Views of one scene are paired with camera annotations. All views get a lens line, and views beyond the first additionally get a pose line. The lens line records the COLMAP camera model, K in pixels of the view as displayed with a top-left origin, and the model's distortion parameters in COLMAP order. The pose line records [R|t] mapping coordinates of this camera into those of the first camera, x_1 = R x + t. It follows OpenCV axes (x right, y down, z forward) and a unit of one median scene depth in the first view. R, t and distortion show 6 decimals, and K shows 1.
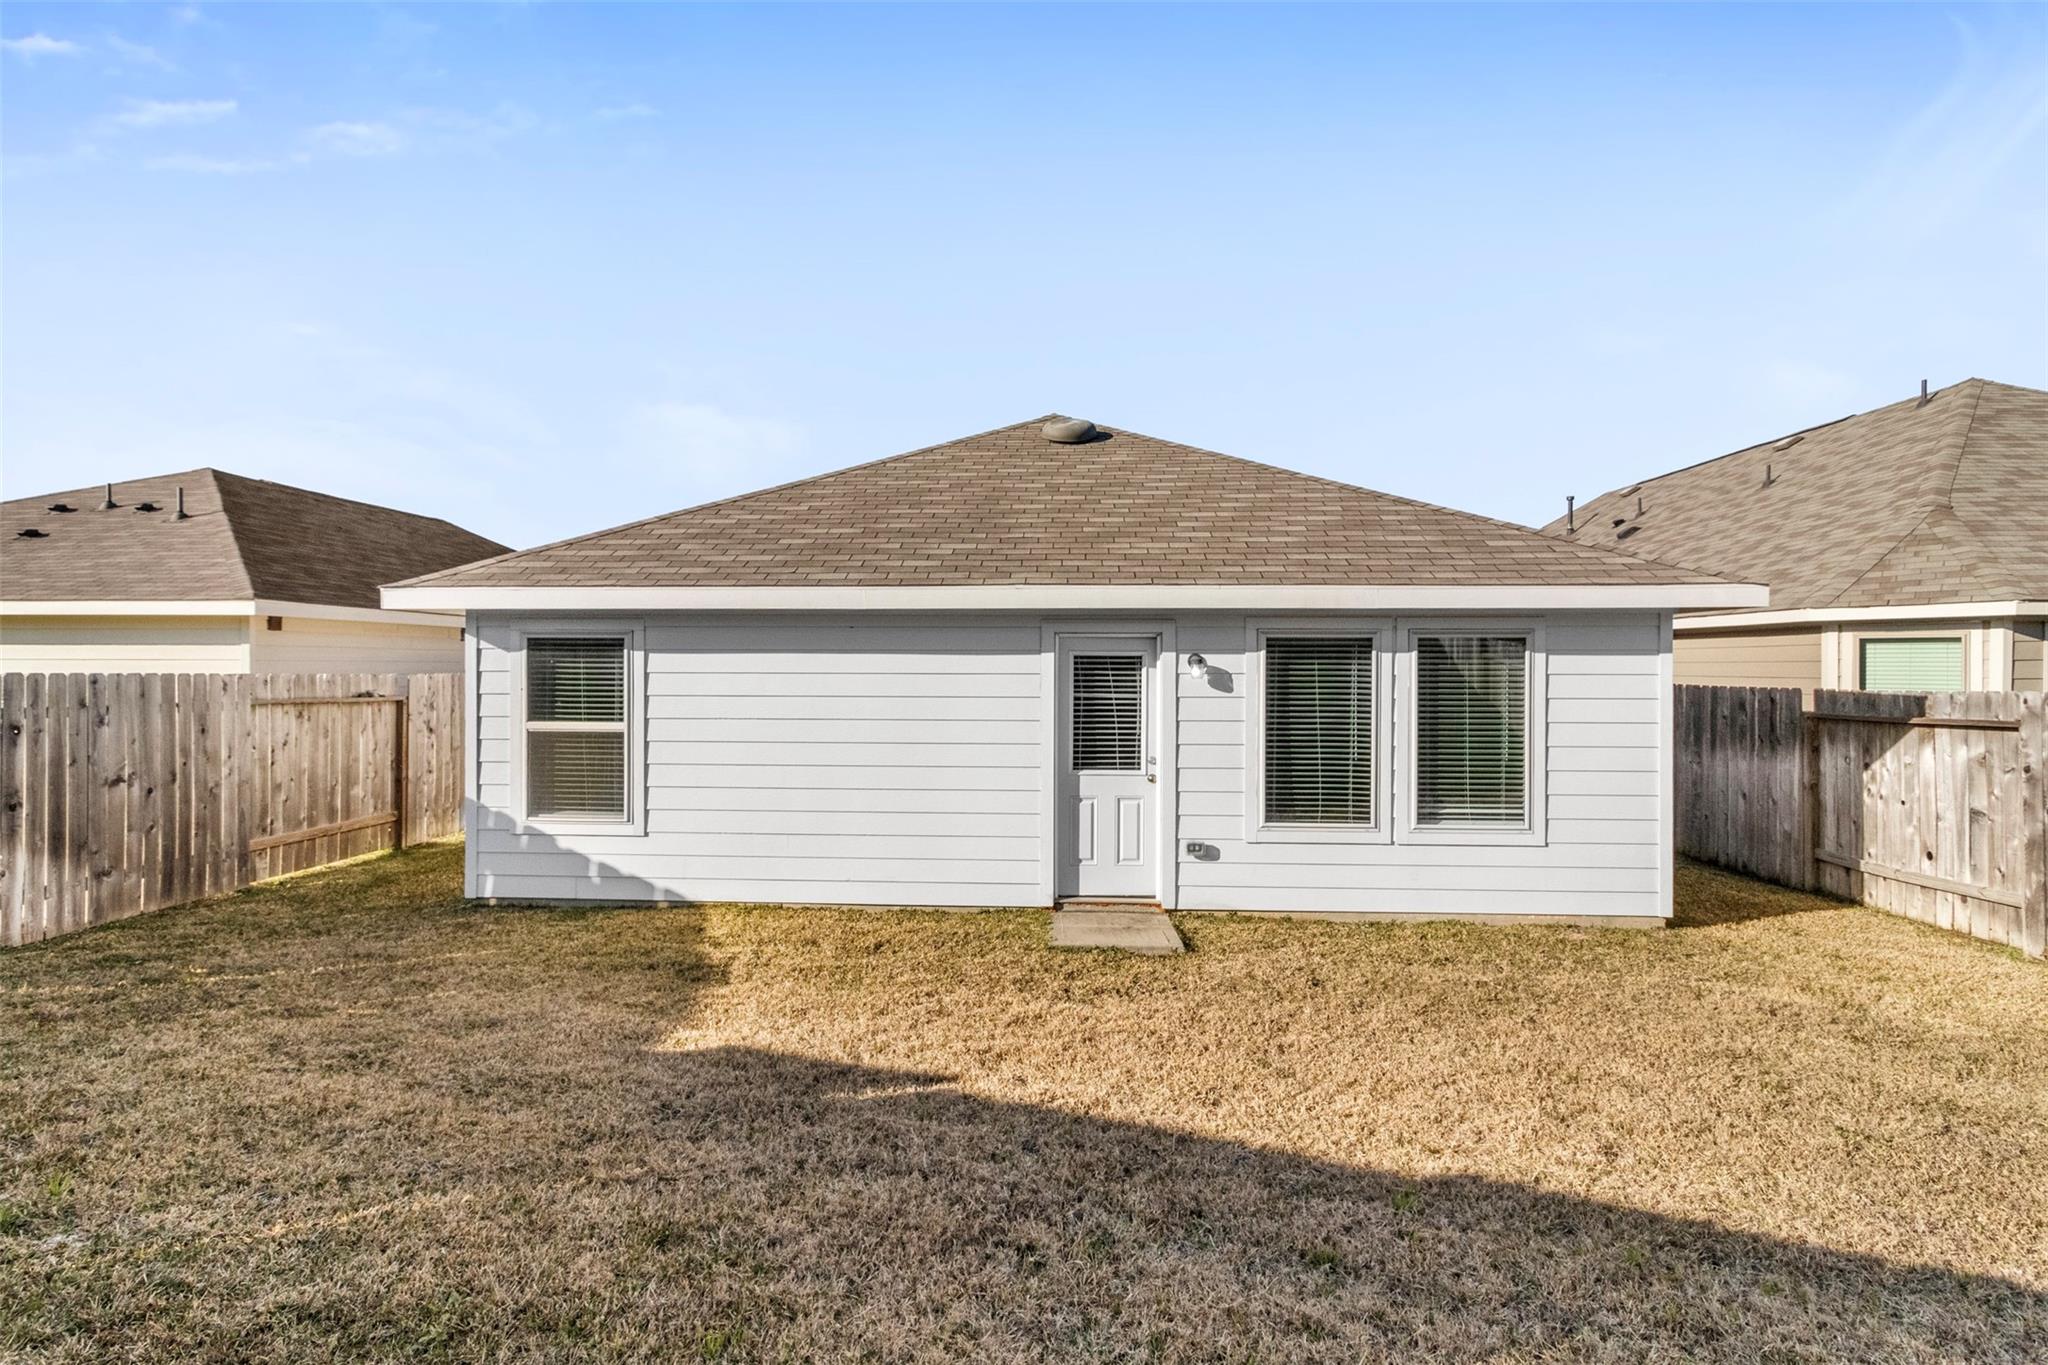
lens RADIAL K [[953.4, 0, 1013.7], [0, 953.4, 677.8], [0, 0, 1]] dist [0.006907, -0.000547]
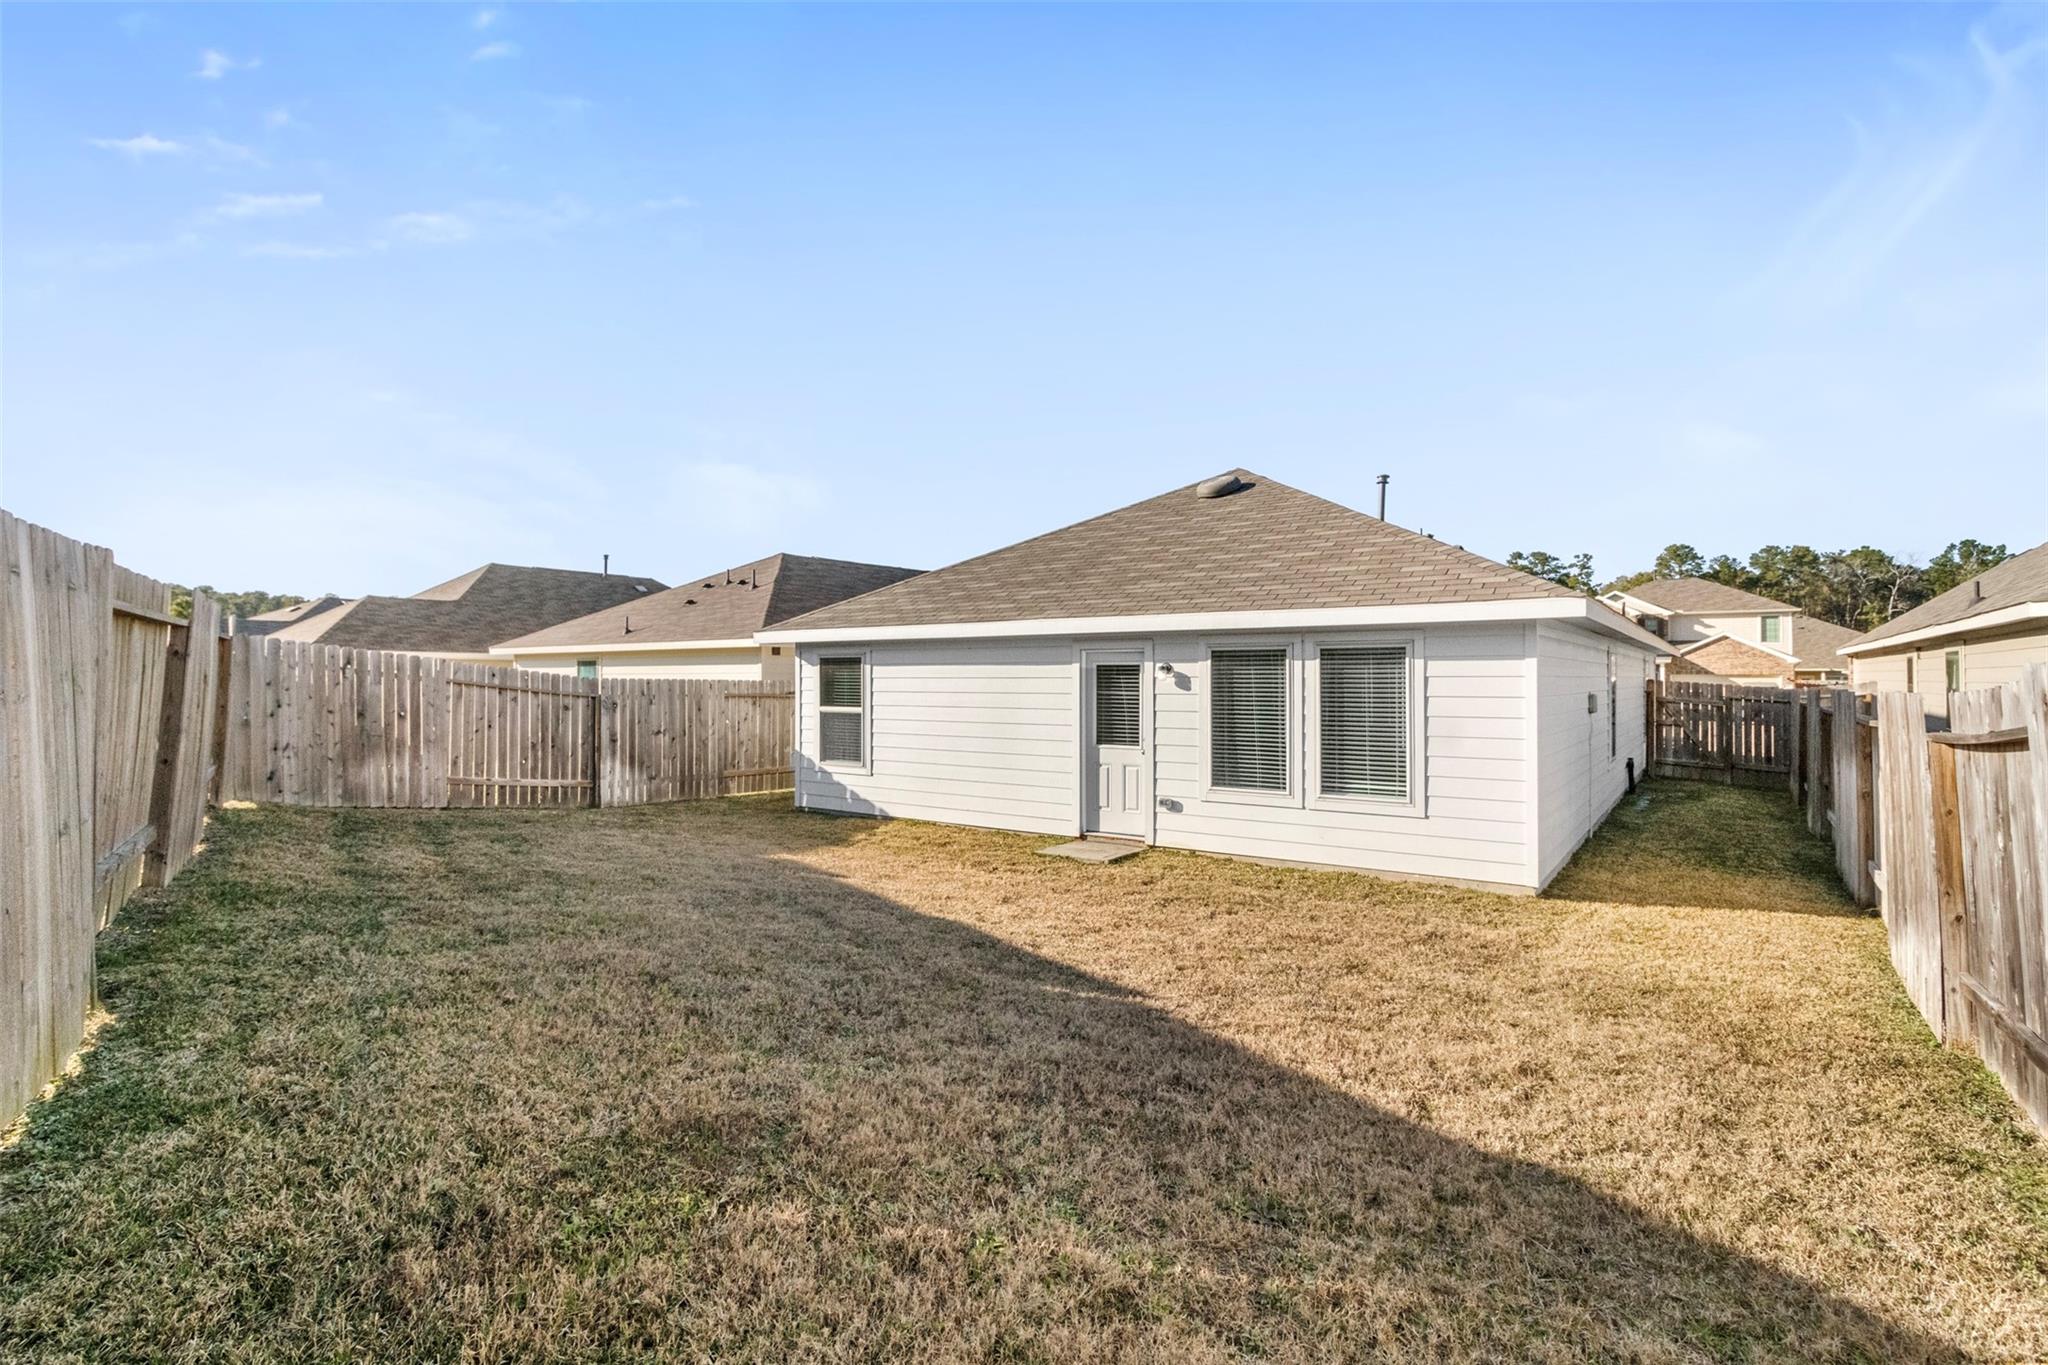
lens RADIAL K [[953.4, 0, 1034.0], [0, 953.4, 670.1], [0, 0, 1]] dist [0.006907, -0.000547]
pose [[0.854708, -0.007641, -0.519052, 0.740769], [-0.003983, 0.999766, -0.021276, 0.015716], [0.519093, 0.020252, 0.854478, -0.287748]]
